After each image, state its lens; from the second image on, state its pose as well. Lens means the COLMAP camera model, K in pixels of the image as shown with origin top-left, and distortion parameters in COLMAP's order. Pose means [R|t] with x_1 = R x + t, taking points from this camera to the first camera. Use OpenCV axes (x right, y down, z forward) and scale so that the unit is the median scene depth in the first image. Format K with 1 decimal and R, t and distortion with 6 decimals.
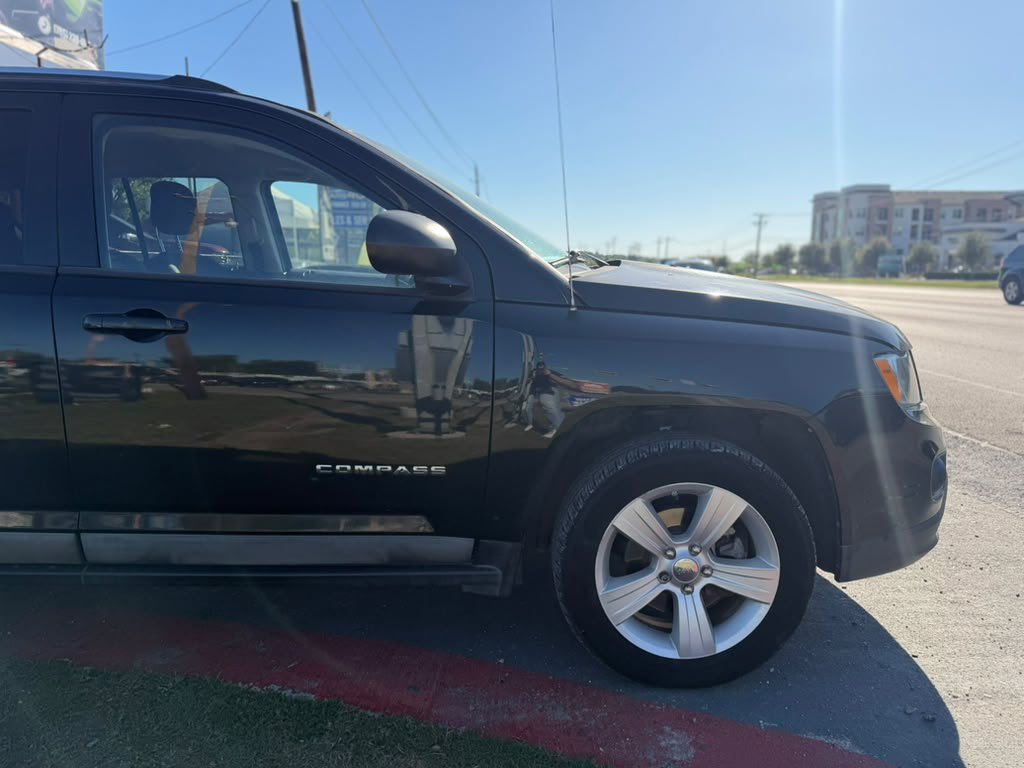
lens RADIAL K [[804.4, 0, 511.9], [0, 804.4, 381.3], [0, 0, 1]] dist [0.003921, -0.006229]
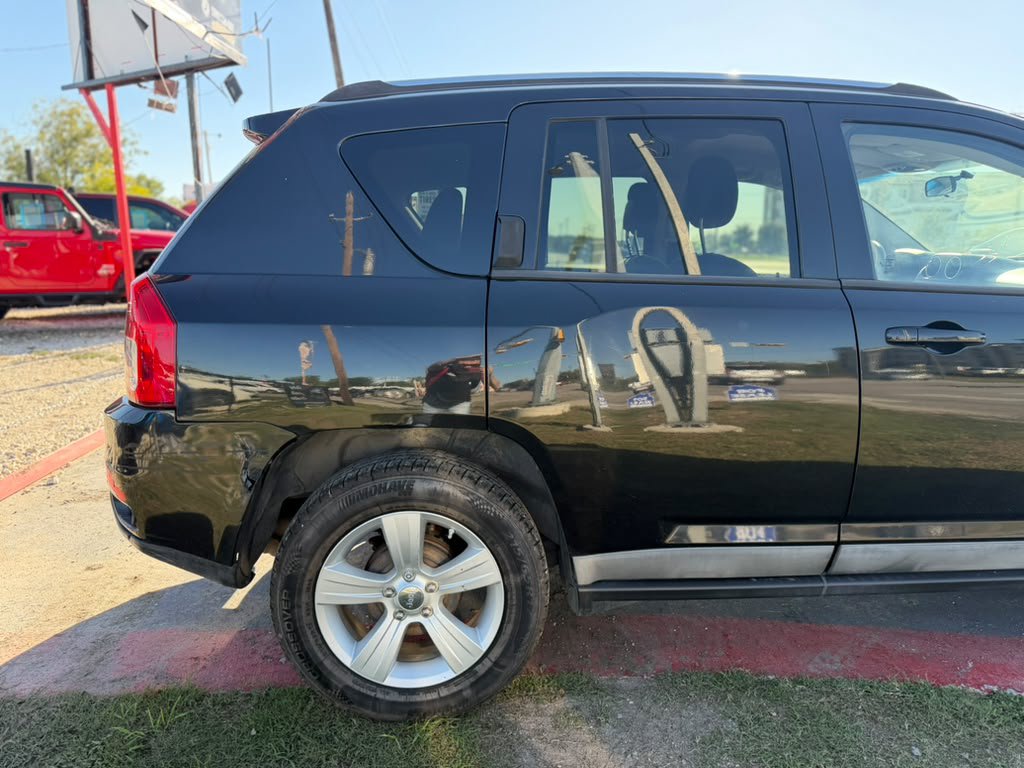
lens RADIAL K [[804.4, 0, 511.2], [0, 804.4, 386.3], [0, 0, 1]] dist [0.003921, -0.006229]
pose [[0.997577, -0.020783, 0.066389, -0.754433], [0.018924, 0.999415, 0.028500, -0.034267], [-0.066942, -0.027174, 0.997387, 0.023366]]
